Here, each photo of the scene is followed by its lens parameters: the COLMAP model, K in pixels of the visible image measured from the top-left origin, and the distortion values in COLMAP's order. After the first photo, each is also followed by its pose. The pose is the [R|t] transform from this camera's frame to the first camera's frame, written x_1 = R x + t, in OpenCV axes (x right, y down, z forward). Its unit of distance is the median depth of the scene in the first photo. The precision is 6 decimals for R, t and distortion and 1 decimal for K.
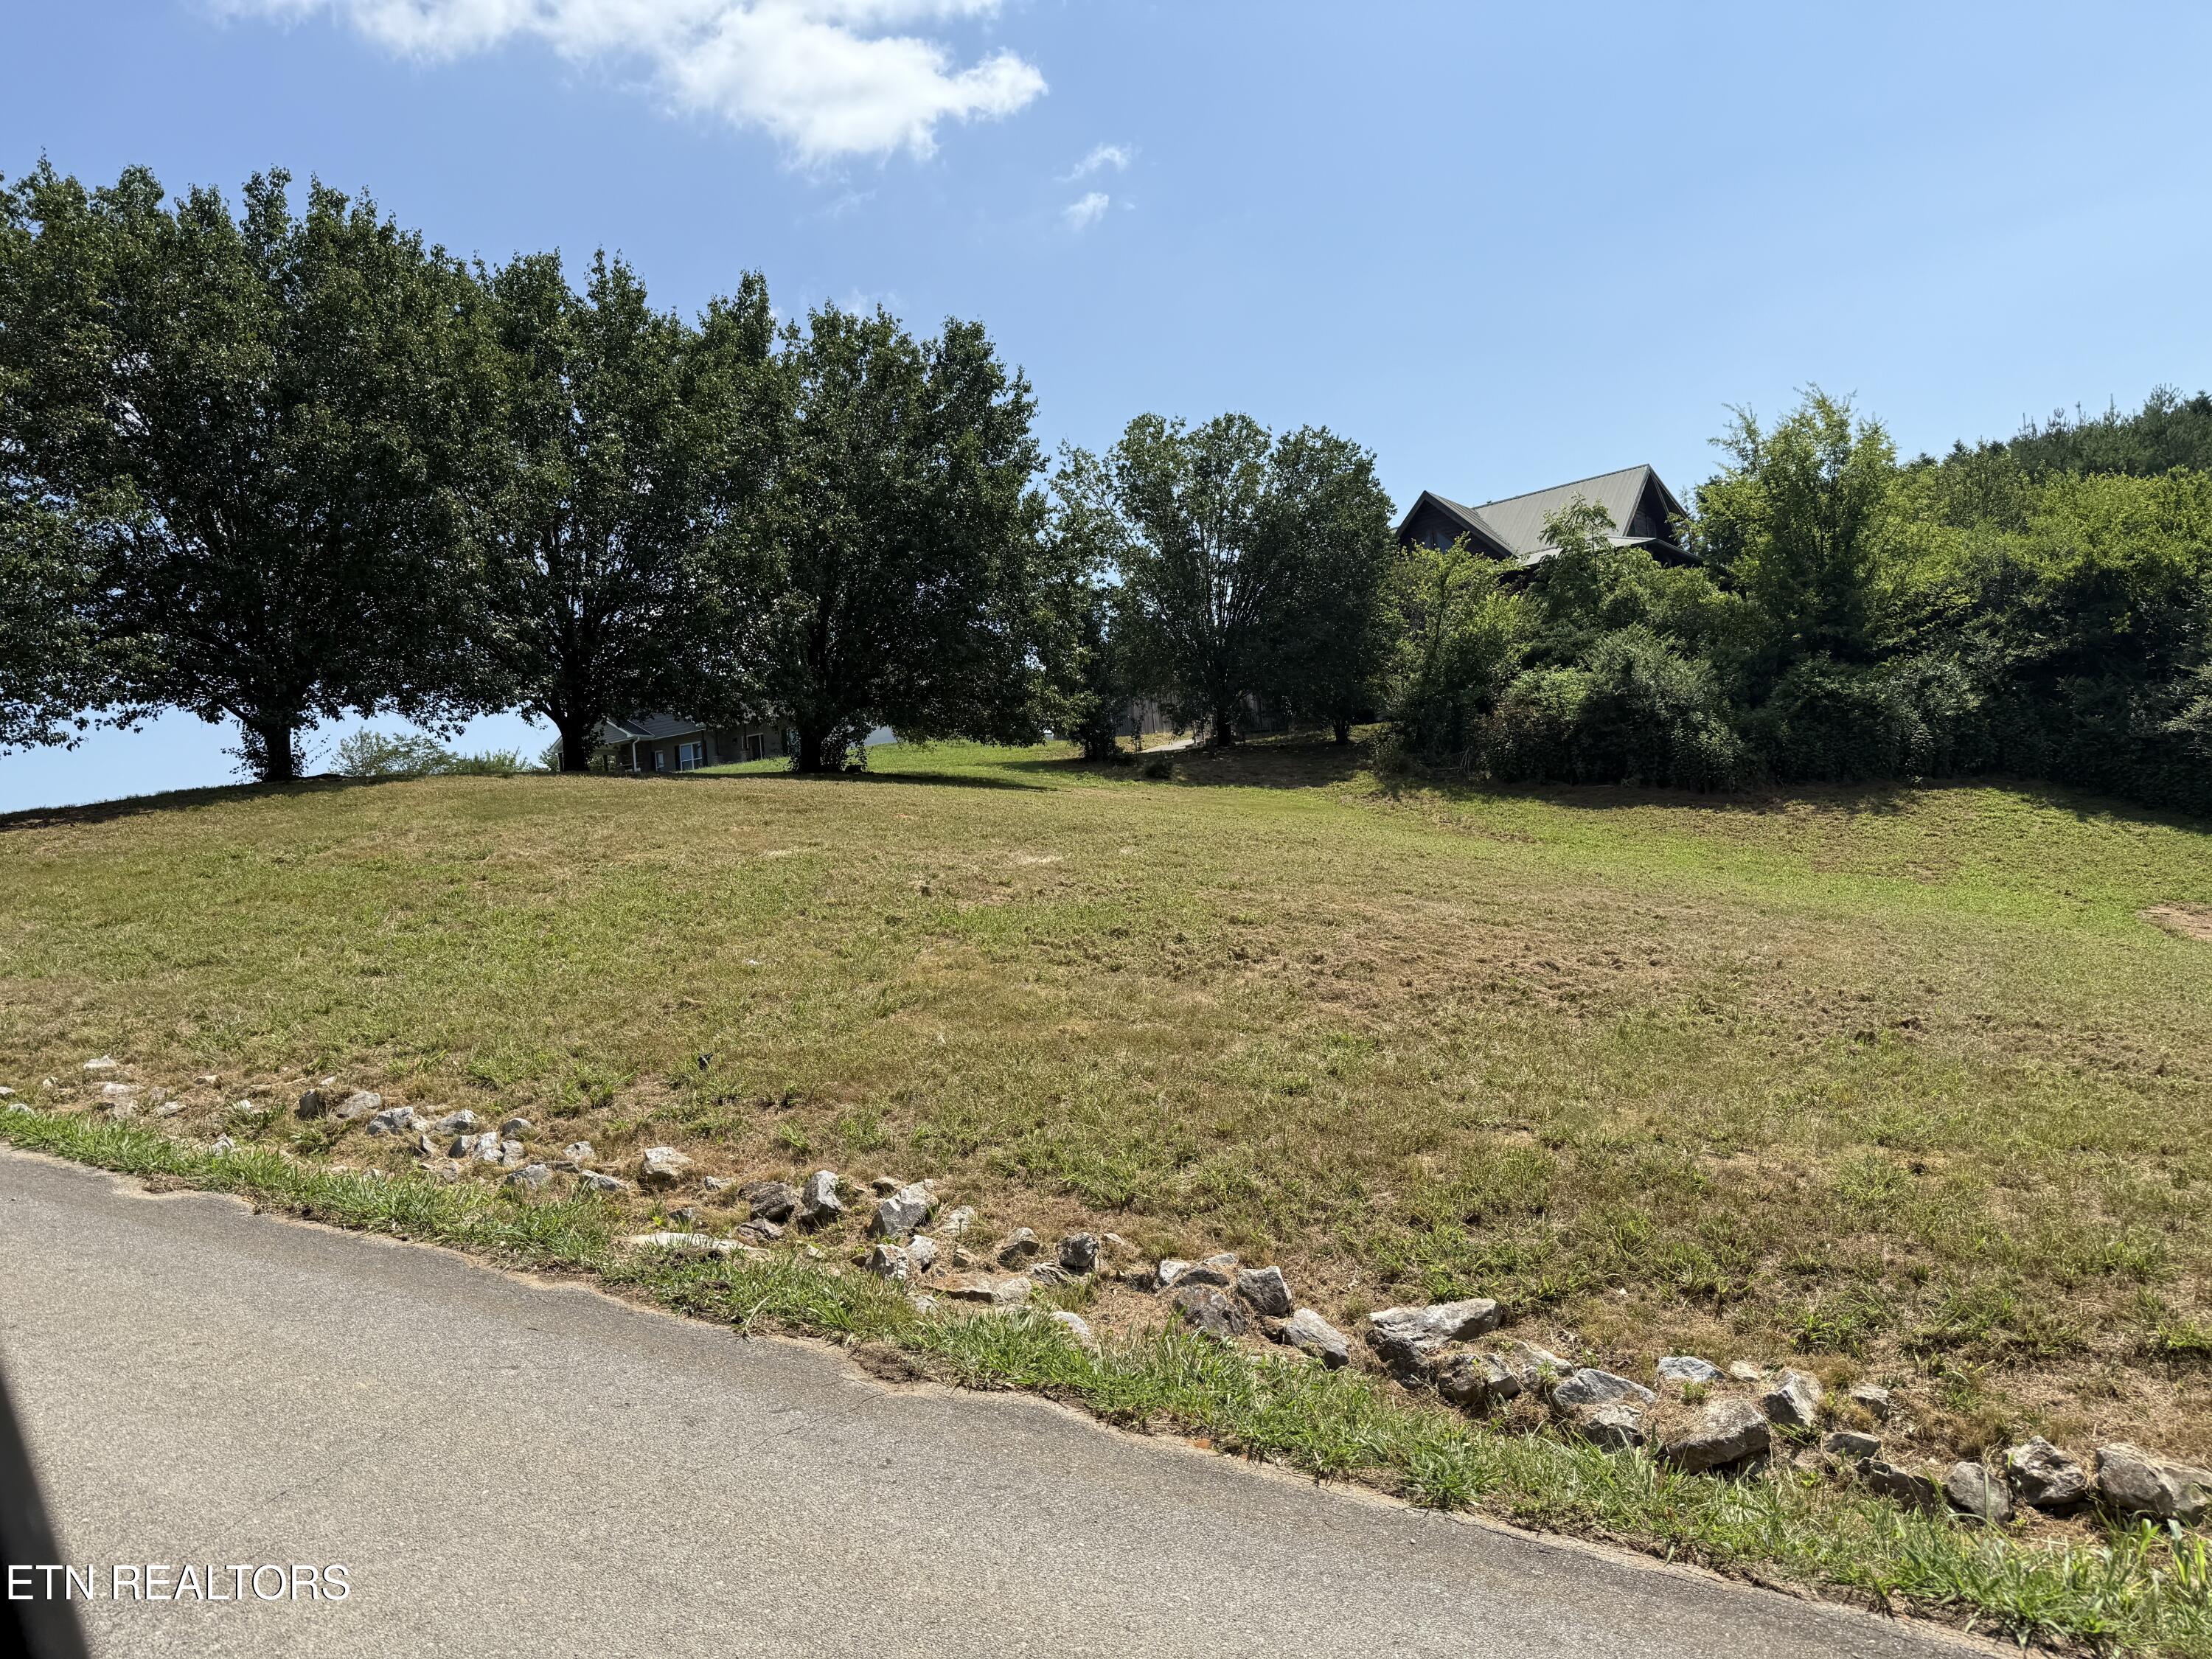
lens RADIAL K [[1547.2, 0, 1102.8], [0, 1547.2, 836.8], [0, 0, 1]] dist [0.003427, -0.007108]
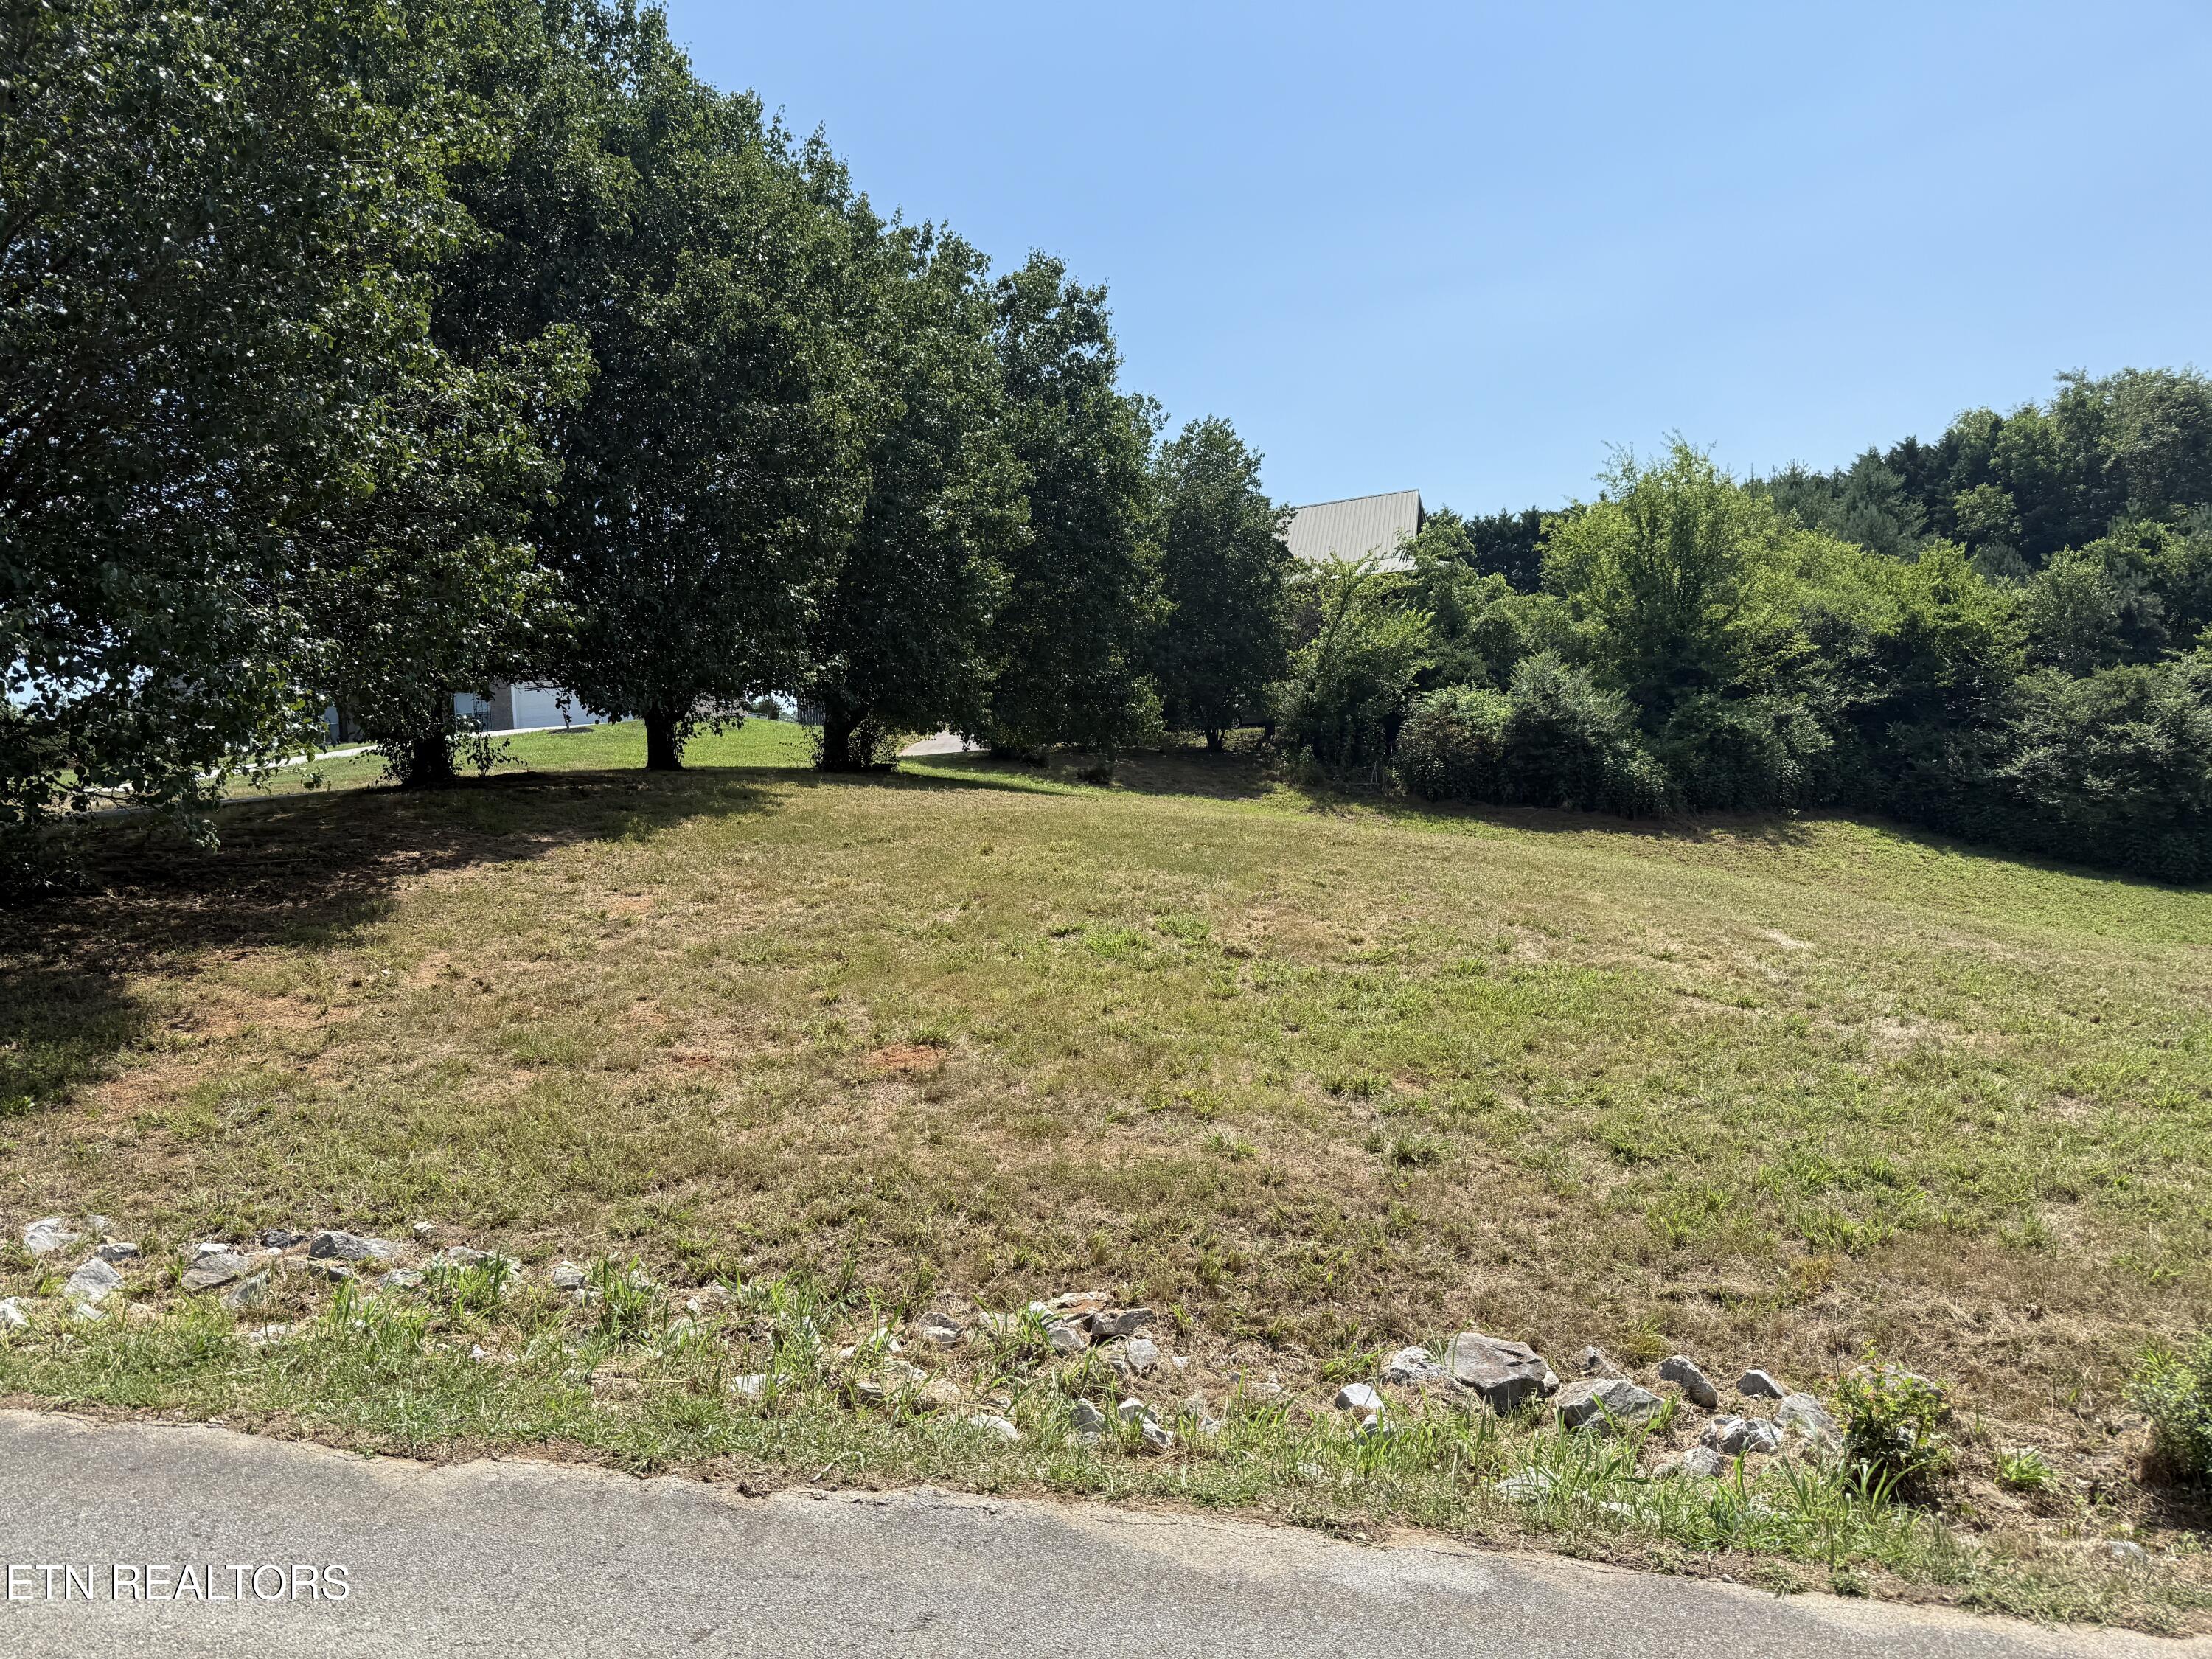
lens RADIAL K [[1547.2, 0, 1102.8], [0, 1547.2, 836.8], [0, 0, 1]] dist [0.003427, -0.007108]
pose [[0.941573, 0.022142, 0.336080, -0.279953], [-0.025915, 0.999641, 0.006744, -0.013738], [-0.335810, -0.015059, 0.941809, 0.141092]]
